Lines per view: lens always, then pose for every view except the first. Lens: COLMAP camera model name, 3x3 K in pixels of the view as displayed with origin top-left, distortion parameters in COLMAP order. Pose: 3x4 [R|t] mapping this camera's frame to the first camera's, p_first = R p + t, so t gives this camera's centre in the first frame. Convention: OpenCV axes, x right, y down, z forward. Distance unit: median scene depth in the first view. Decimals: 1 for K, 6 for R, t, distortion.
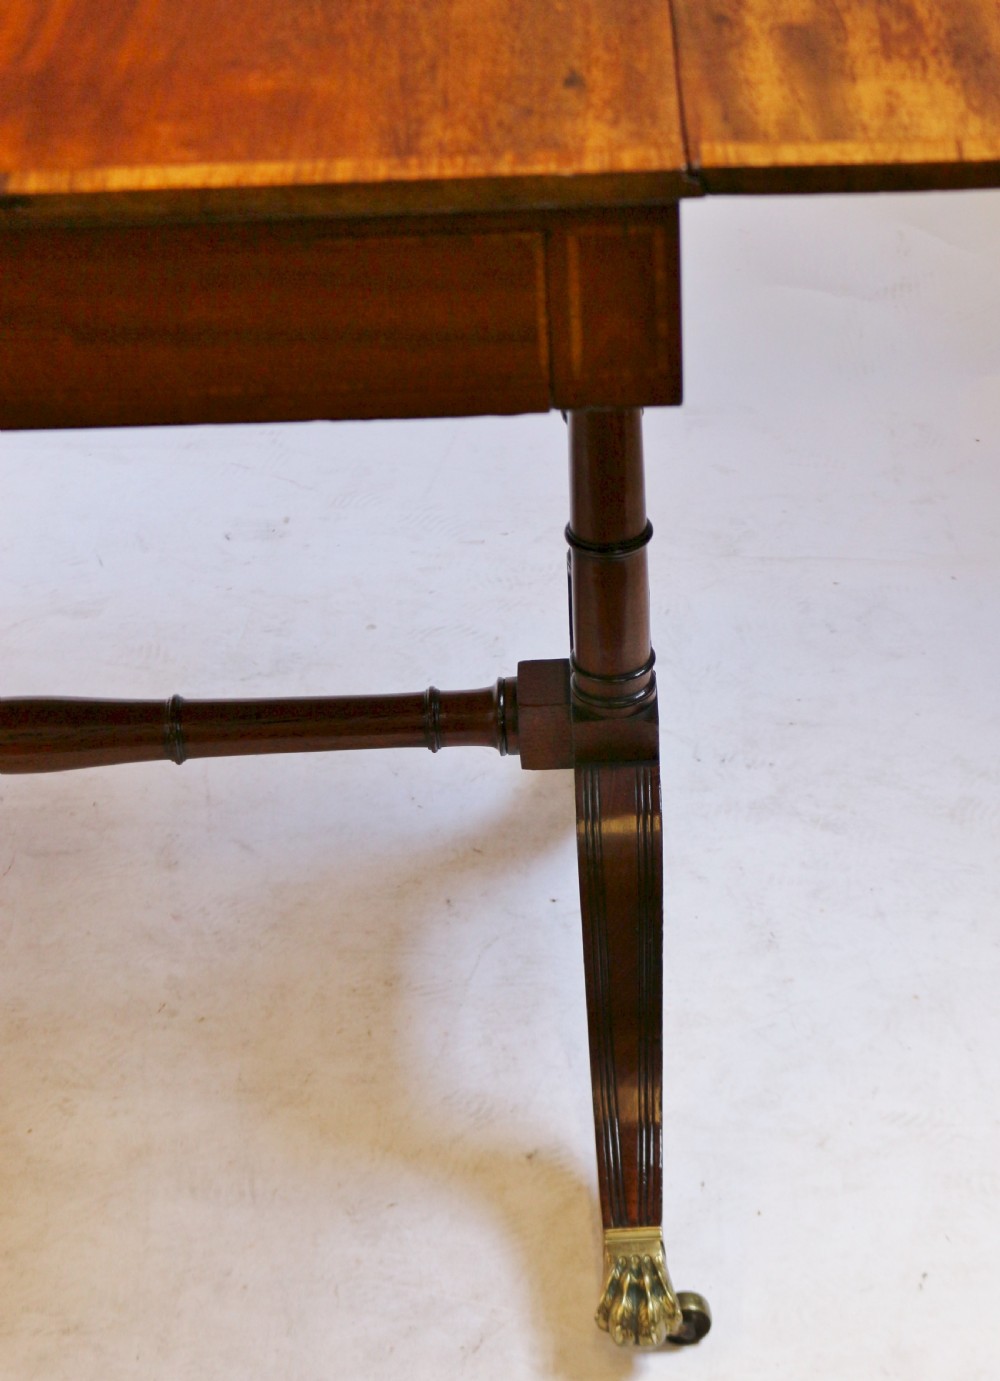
lens RADIAL K [[2733.9, 0, 500.0], [0, 2733.9, 690.5], [0, 0, 1]] dist [0.020446, -0.070280]
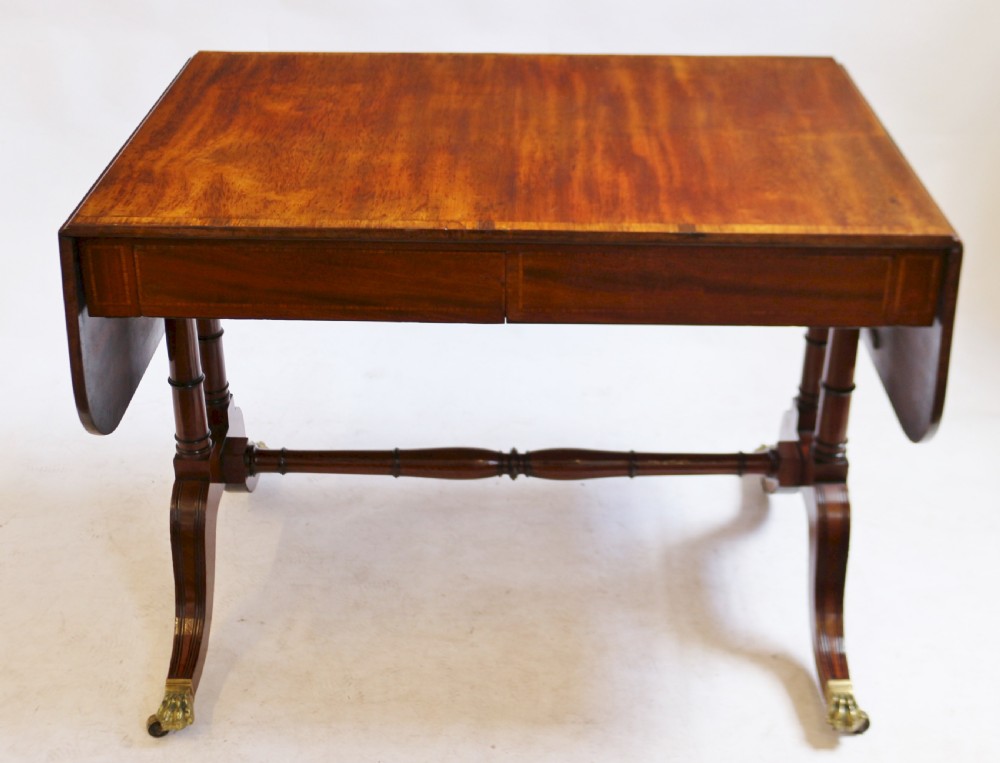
lens RADIAL K [[1349.6, 0, 512.6], [0, 1349.6, 316.7], [0, 0, 1]] dist [-0.028009, -0.014868]
pose [[0.998528, 0.043265, 0.032696, -0.379666], [-0.038131, 0.988845, -0.143986, 0.085409], [-0.038560, 0.142527, 0.989039, -0.239112]]
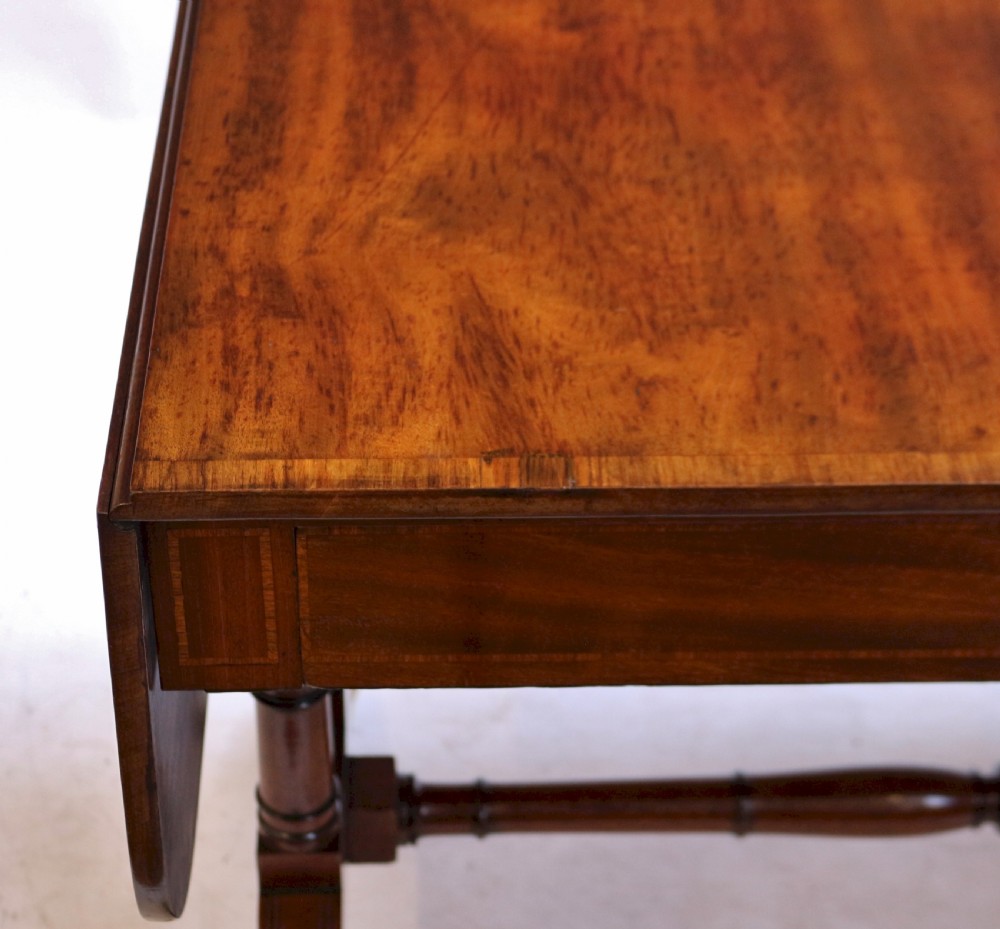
lens RADIAL K [[2332.9, 0, 500.0], [0, 2332.9, 464.5], [0, 0, 1]] dist [-0.033242, 0.019768]
pose [[0.997464, 0.008020, 0.070723, -0.683526], [-0.010660, 0.999257, 0.037032, -0.201146], [-0.070374, -0.037692, 0.996808, 0.209467]]
